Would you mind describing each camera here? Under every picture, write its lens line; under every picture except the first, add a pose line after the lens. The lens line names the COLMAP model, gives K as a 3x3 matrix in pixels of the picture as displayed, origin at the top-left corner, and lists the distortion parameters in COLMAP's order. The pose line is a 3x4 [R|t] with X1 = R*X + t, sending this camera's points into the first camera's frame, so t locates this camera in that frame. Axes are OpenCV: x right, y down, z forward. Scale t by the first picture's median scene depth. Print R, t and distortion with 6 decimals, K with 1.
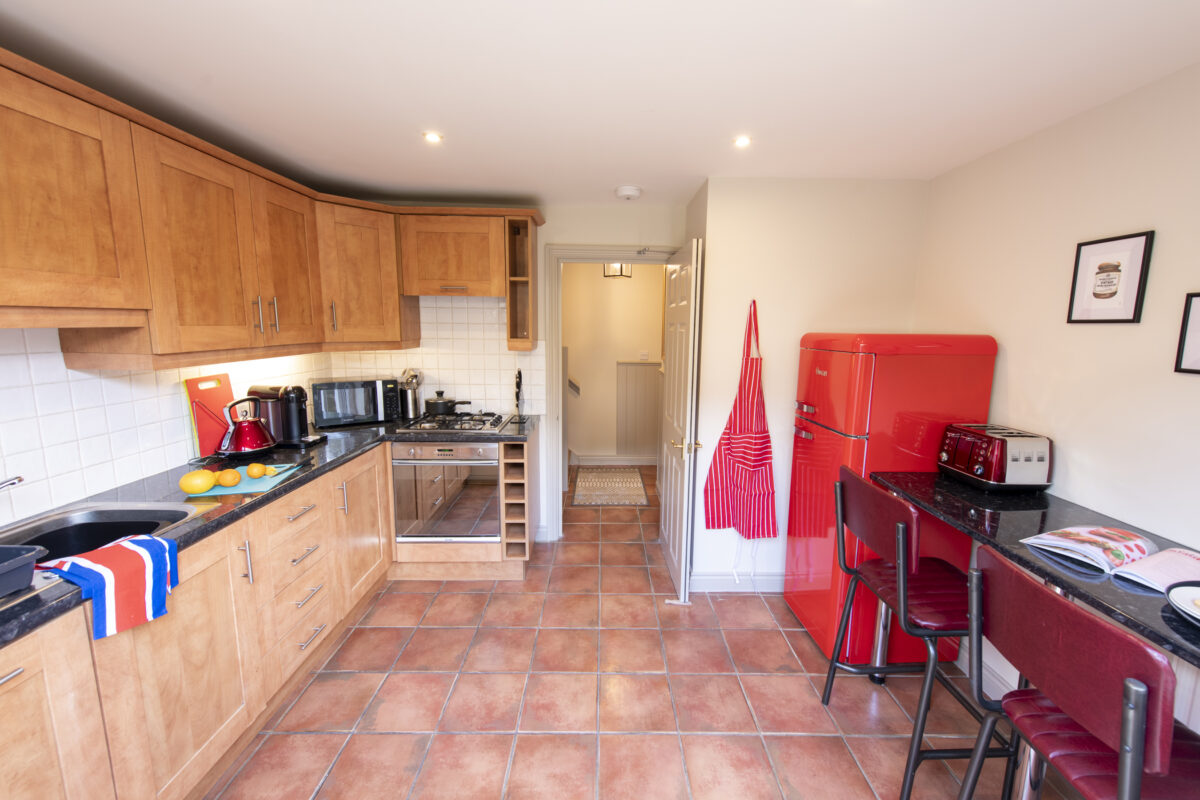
lens RADIAL K [[469.5, 0, 605.7], [0, 469.5, 394.8], [0, 0, 1]] dist [0.017540, -0.000309]
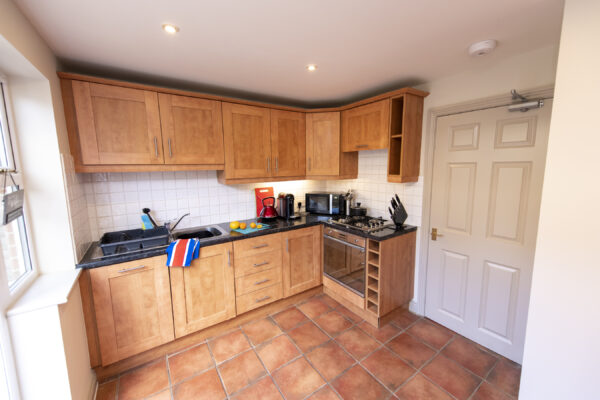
lens RADIAL K [[234.8, 0, 302.8], [0, 234.8, 197.4], [0, 0, 1]] dist [0.017540, -0.000309]
pose [[0.564165, 0.092097, -0.820509, 0.353731], [-0.105169, 0.993681, 0.039223, -0.054704], [0.818936, 0.064164, 0.570286, 0.388470]]
